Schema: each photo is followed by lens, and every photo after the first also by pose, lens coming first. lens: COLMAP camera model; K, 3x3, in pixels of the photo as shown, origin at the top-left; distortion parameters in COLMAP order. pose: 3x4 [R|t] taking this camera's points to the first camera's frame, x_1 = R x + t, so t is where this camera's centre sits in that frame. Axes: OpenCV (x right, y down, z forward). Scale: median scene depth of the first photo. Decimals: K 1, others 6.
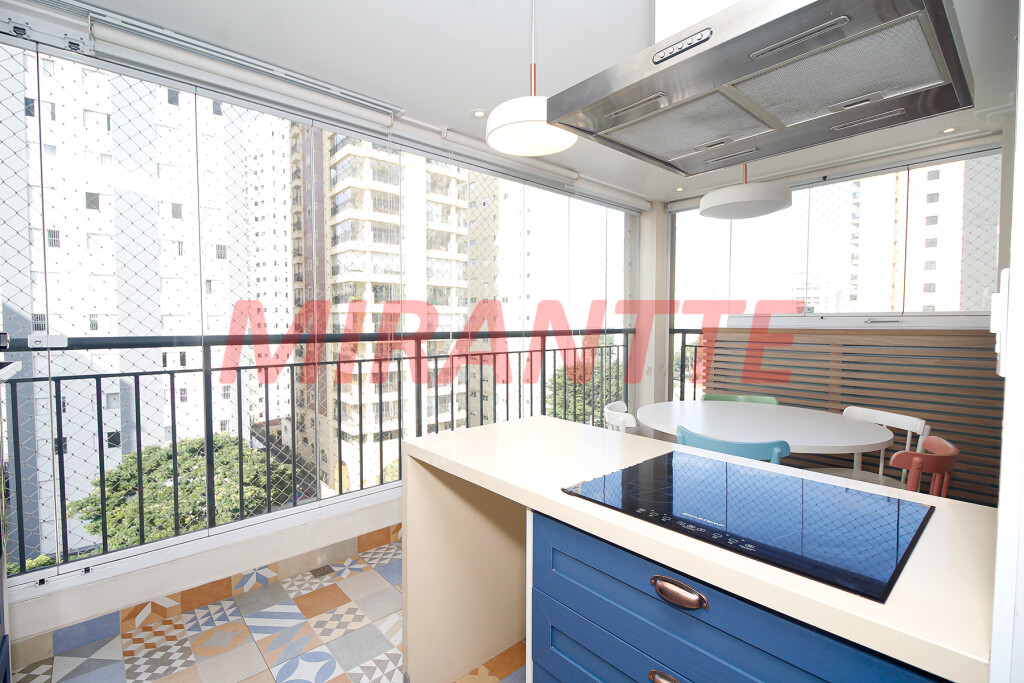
lens RADIAL K [[464.7, 0, 505.7], [0, 464.7, 341.0], [0, 0, 1]] dist [0.017589, -0.012240]
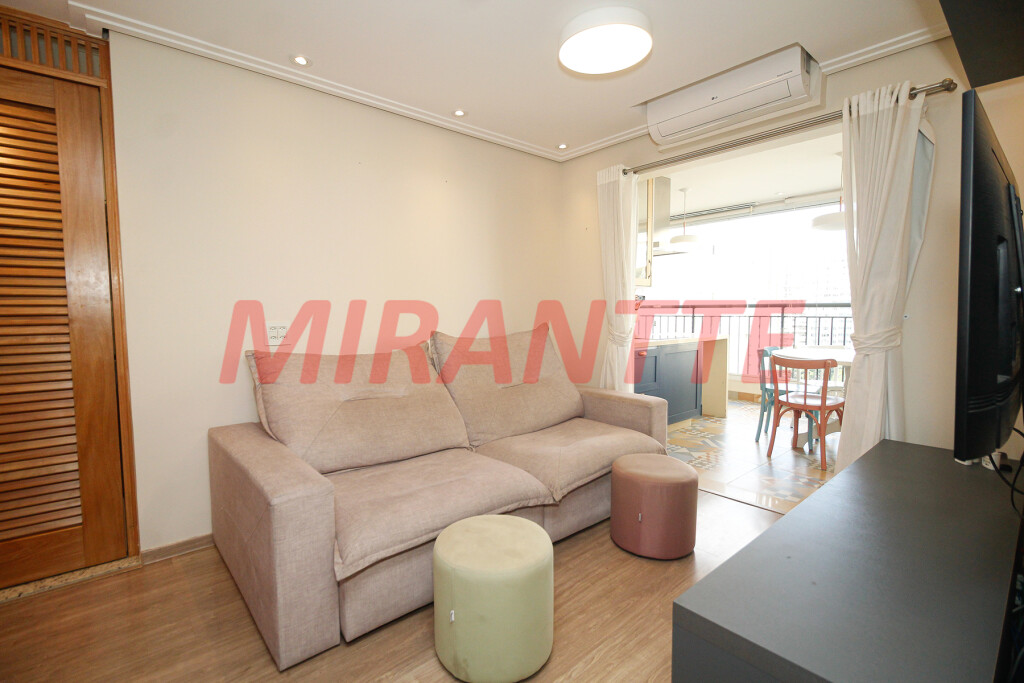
lens RADIAL K [[464.7, 0, 505.7], [0, 464.7, 341.0], [0, 0, 1]] dist [0.017589, -0.012240]
pose [[-0.015720, 0.069839, -0.997434, 2.103464], [-0.033197, 0.996971, 0.070330, 0.040580], [0.999325, 0.034218, -0.013354, -0.124710]]
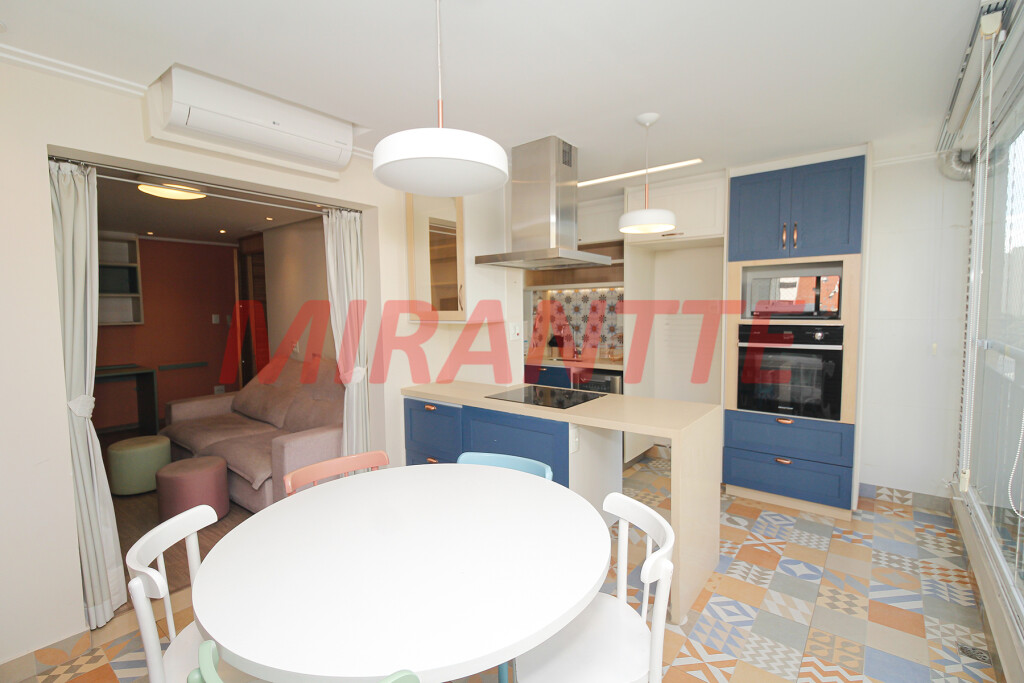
lens RADIAL K [[467.1, 0, 506.2], [0, 467.1, 341.2], [0, 0, 1]] dist [0.017358, -0.012136]
pose [[-0.985519, 0.027786, -0.167275, 0.514491], [0.009671, 0.994088, 0.108147, -0.133133], [0.169291, 0.104963, -0.979961, 1.579588]]
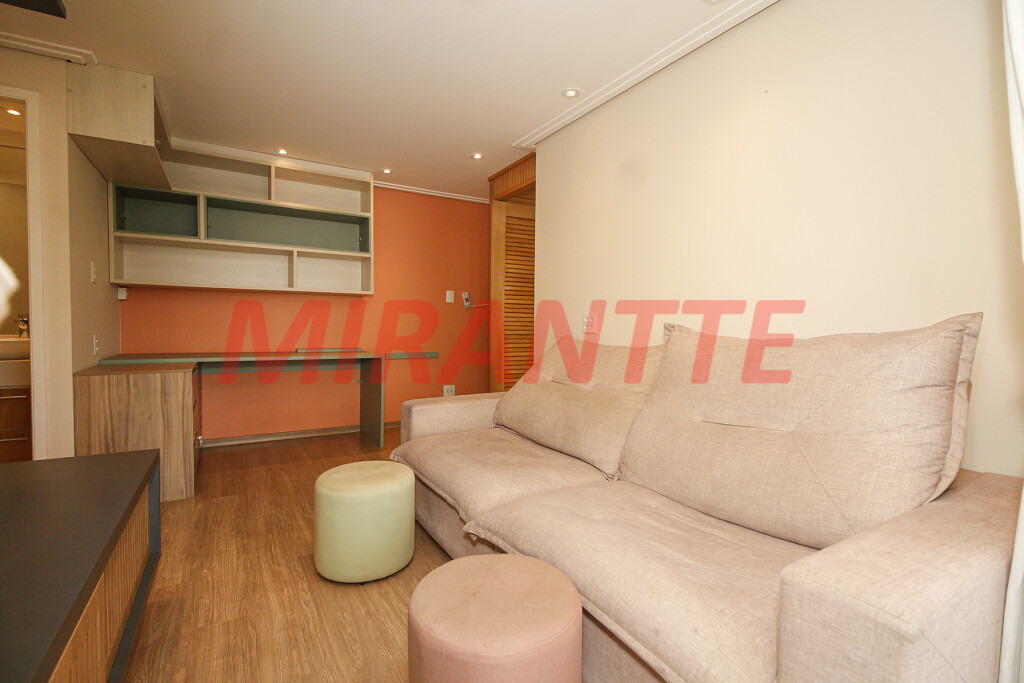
lens RADIAL K [[464.7, 0, 505.7], [0, 464.7, 341.0], [0, 0, 1]] dist [0.017589, -0.012240]
pose [[-0.982462, -0.011073, 0.186132, 1.085067], [0.001237, 0.997826, 0.065895, 0.076557], [-0.186457, 0.064970, -0.980313, 0.597343]]
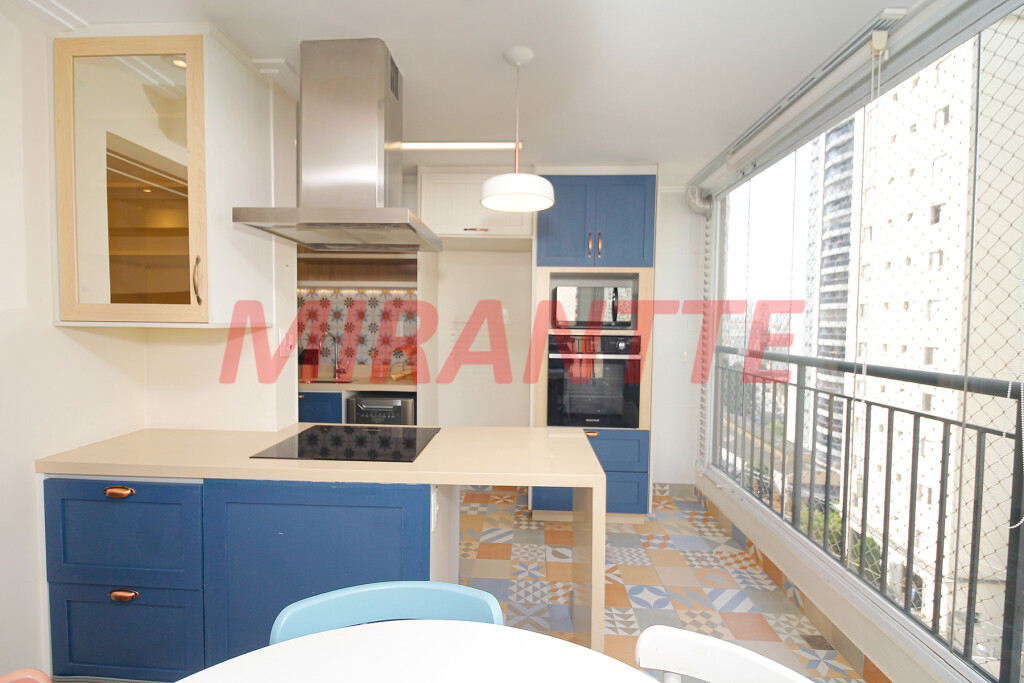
lens RADIAL K [[464.7, 0, 505.7], [0, 464.7, 341.0], [0, 0, 1]] dist [0.017589, -0.012240]
pose [[-0.699802, 0.023438, -0.713953, 0.594058], [-0.036831, 0.996948, 0.068830, -0.091153], [0.713387, 0.074463, -0.696803, 1.135618]]
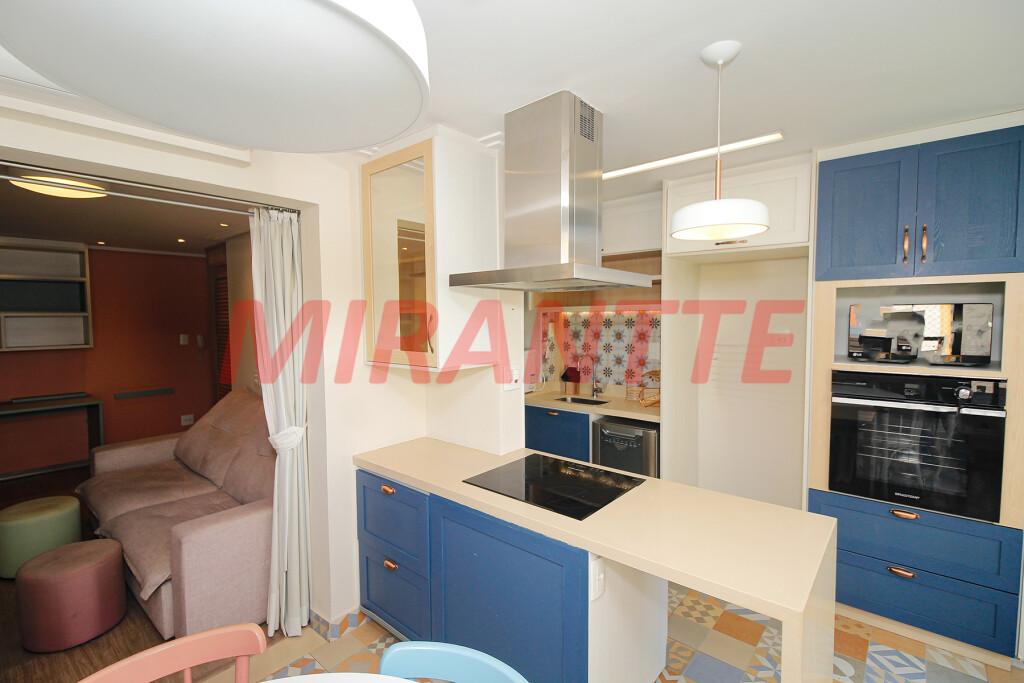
lens RADIAL K [[465.6, 0, 502.7], [0, 465.6, 343.0], [0, 0, 1]] dist [0.017274, -0.012440]
pose [[-0.991859, 0.018196, -0.126038, 0.400773], [0.006417, 0.995623, 0.093240, -0.177101], [0.127183, 0.091672, -0.987634, 1.197433]]
